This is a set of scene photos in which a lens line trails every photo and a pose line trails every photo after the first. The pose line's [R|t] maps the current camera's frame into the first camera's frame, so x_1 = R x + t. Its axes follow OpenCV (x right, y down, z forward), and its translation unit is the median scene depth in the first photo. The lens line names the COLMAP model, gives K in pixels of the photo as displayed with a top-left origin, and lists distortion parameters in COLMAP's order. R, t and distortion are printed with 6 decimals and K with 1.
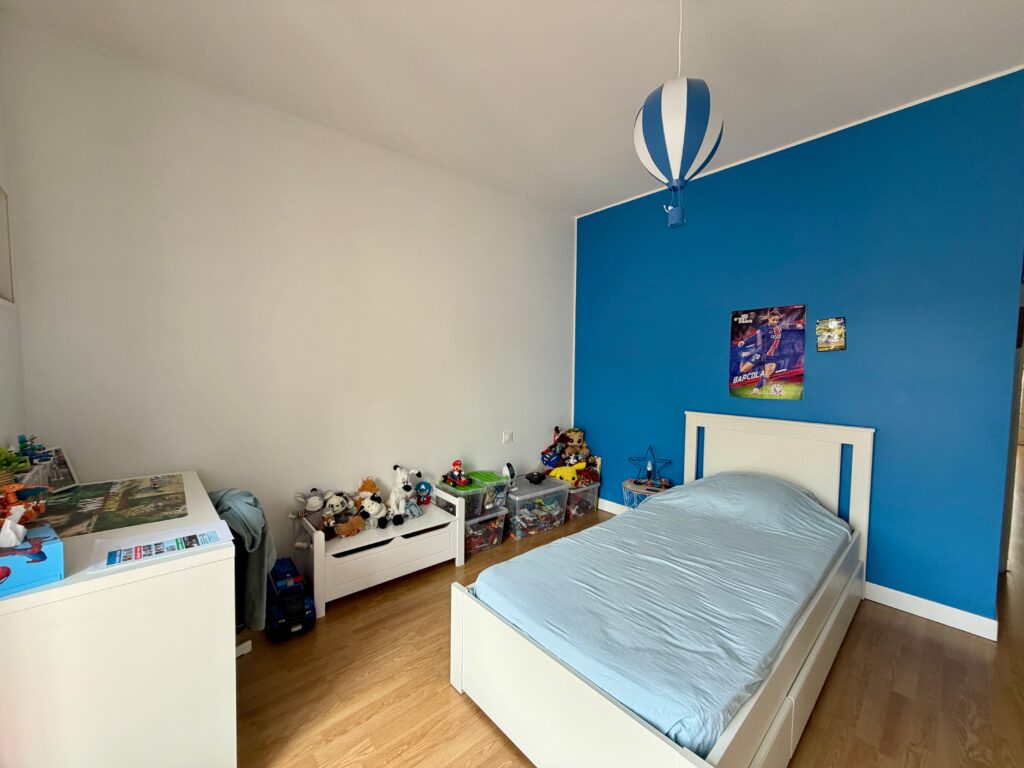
lens RADIAL K [[403.7, 0, 512.4], [0, 403.7, 387.7], [0, 0, 1]] dist [-0.000385, -0.000147]
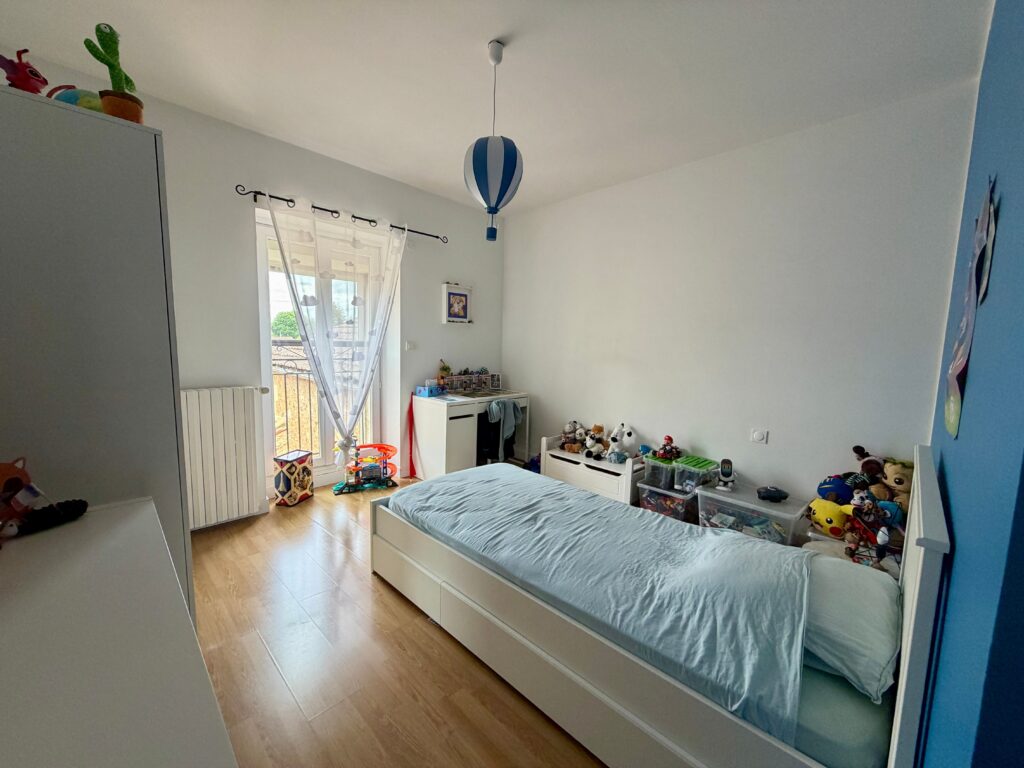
lens RADIAL K [[403.7, 0, 511.7], [0, 403.7, 382.8], [0, 0, 1]] dist [-0.000385, -0.000147]
pose [[0.045553, 0.091186, -0.994791, 0.926585], [-0.064219, 0.994033, 0.088176, -0.035557], [0.996896, 0.059868, 0.051137, 0.503589]]
